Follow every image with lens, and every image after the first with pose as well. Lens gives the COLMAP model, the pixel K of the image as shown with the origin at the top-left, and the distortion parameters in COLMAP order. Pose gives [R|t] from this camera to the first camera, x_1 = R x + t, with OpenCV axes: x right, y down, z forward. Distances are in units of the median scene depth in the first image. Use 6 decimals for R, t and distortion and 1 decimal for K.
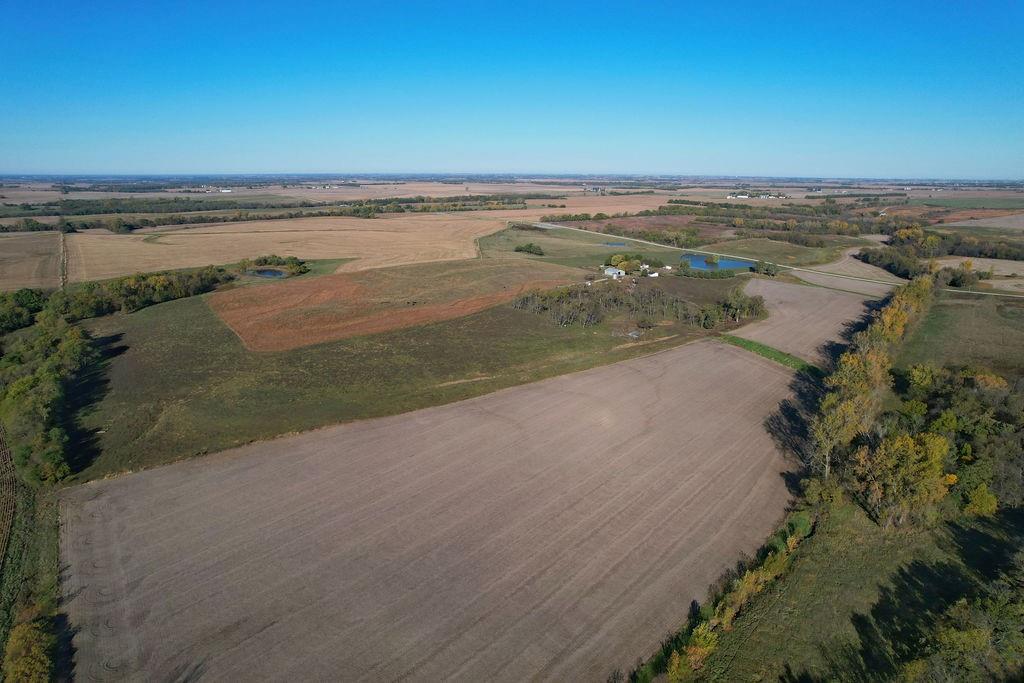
lens RADIAL K [[655.0, 0, 511.3], [0, 655.0, 339.9], [0, 0, 1]] dist [-0.071894, 0.061957]
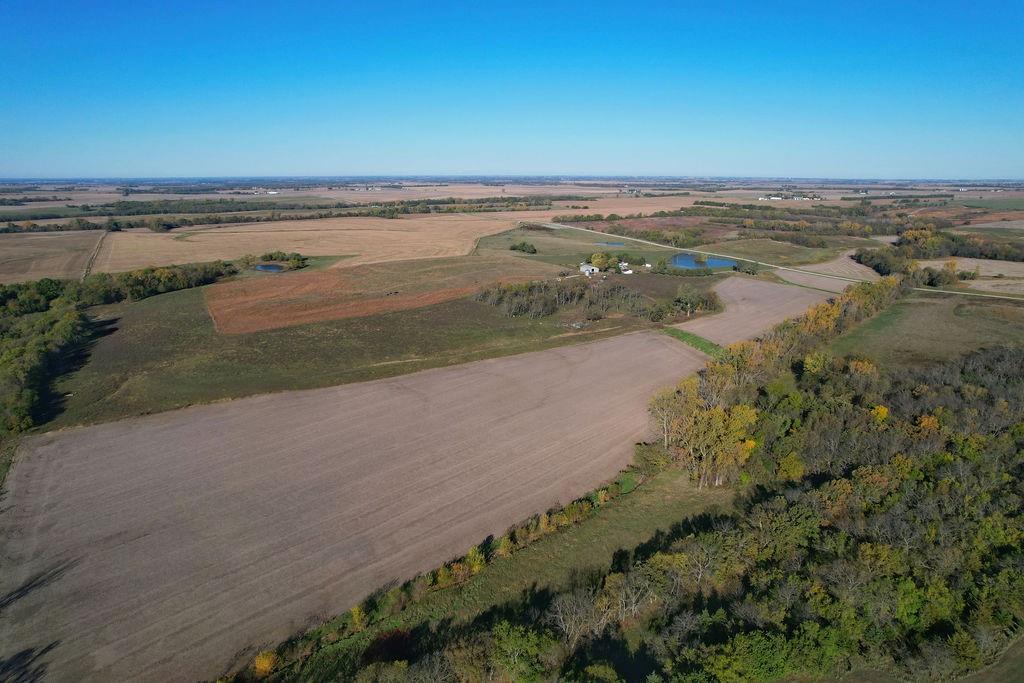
lens RADIAL K [[655.0, 0, 511.3], [0, 655.0, 339.9], [0, 0, 1]] dist [-0.071894, 0.061957]
pose [[0.997063, 0.015529, -0.074990, 0.081734], [-0.015746, 0.999873, -0.002301, 0.010020], [0.074945, 0.003475, 0.997182, -0.037256]]
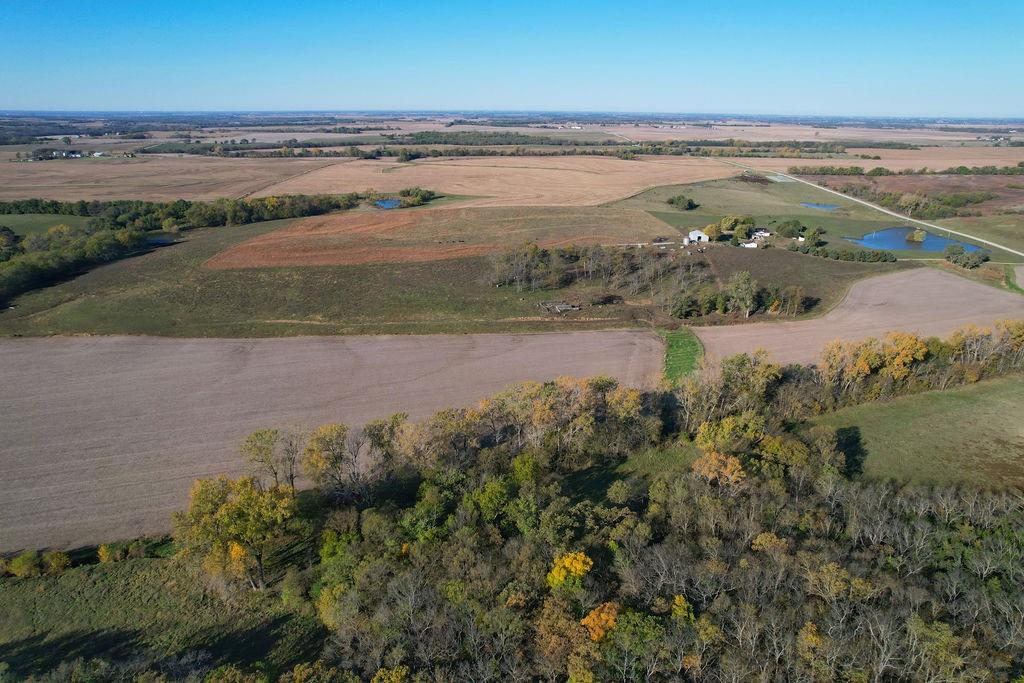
lens RADIAL K [[655.0, 0, 511.3], [0, 655.0, 339.9], [0, 0, 1]] dist [-0.071894, 0.061957]
pose [[0.836389, 0.186146, -0.515562, 0.290618], [-0.141386, 0.982007, 0.125190, -0.032436], [0.529589, -0.031814, 0.847658, 0.132085]]
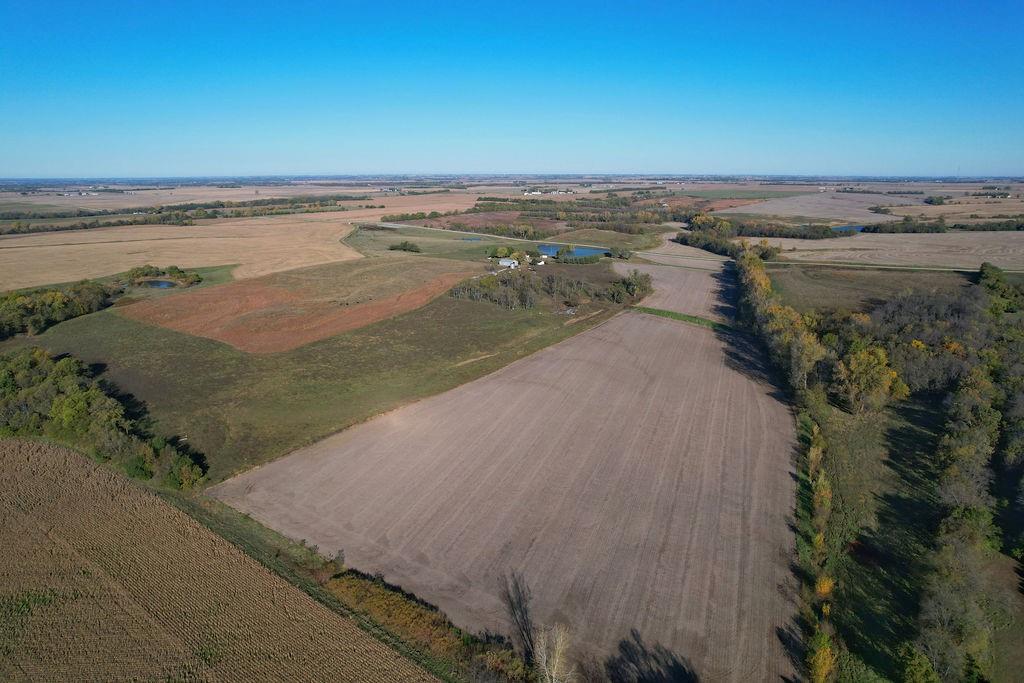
lens RADIAL K [[655.0, 0, 511.3], [0, 655.0, 339.9], [0, 0, 1]] dist [-0.071894, 0.061957]
pose [[0.941640, -0.091299, 0.324003, -0.148704], [0.091257, 0.995709, 0.015358, 0.007039], [-0.324015, 0.015106, 0.945931, -0.032499]]
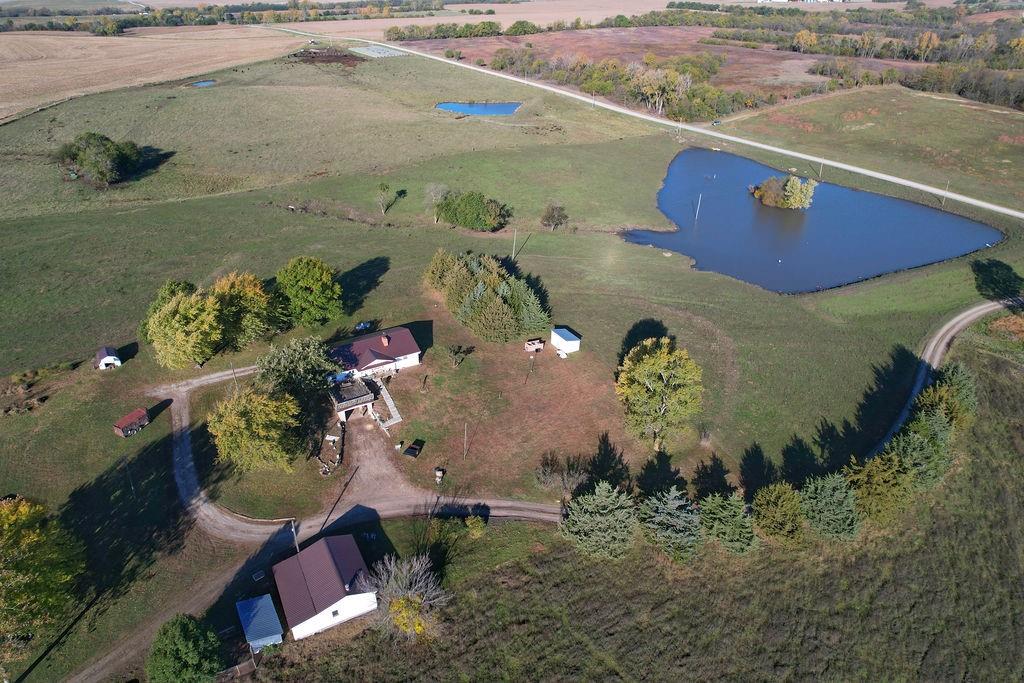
lens RADIAL K [[655.0, 0, 511.3], [0, 655.0, 339.9], [0, 0, 1]] dist [-0.071894, 0.061957]
pose [[0.999978, -0.005221, 0.003995, 0.178829], [0.004044, 0.967608, 0.252425, -0.119686], [-0.005184, -0.252403, 0.967608, 0.662102]]
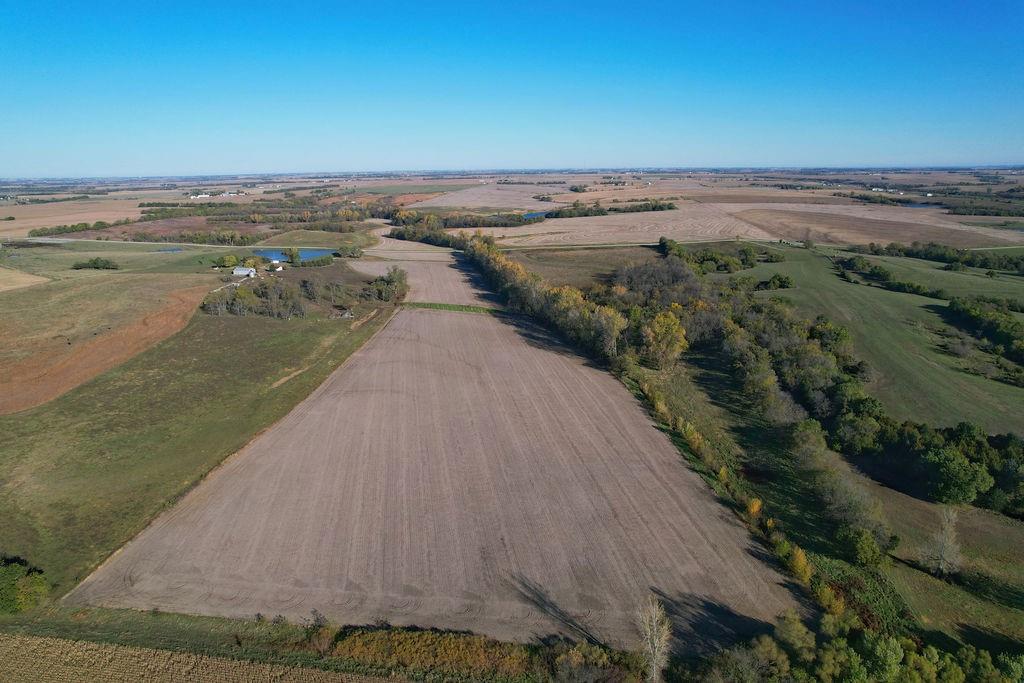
lens RADIAL K [[655.0, 0, 511.3], [0, 655.0, 339.9], [0, 0, 1]] dist [-0.071894, 0.061957]
pose [[0.660953, -0.205805, 0.721655, -0.222828], [0.203196, 0.974816, 0.091899, -0.006546], [-0.722394, 0.085896, 0.686126, 0.021617]]
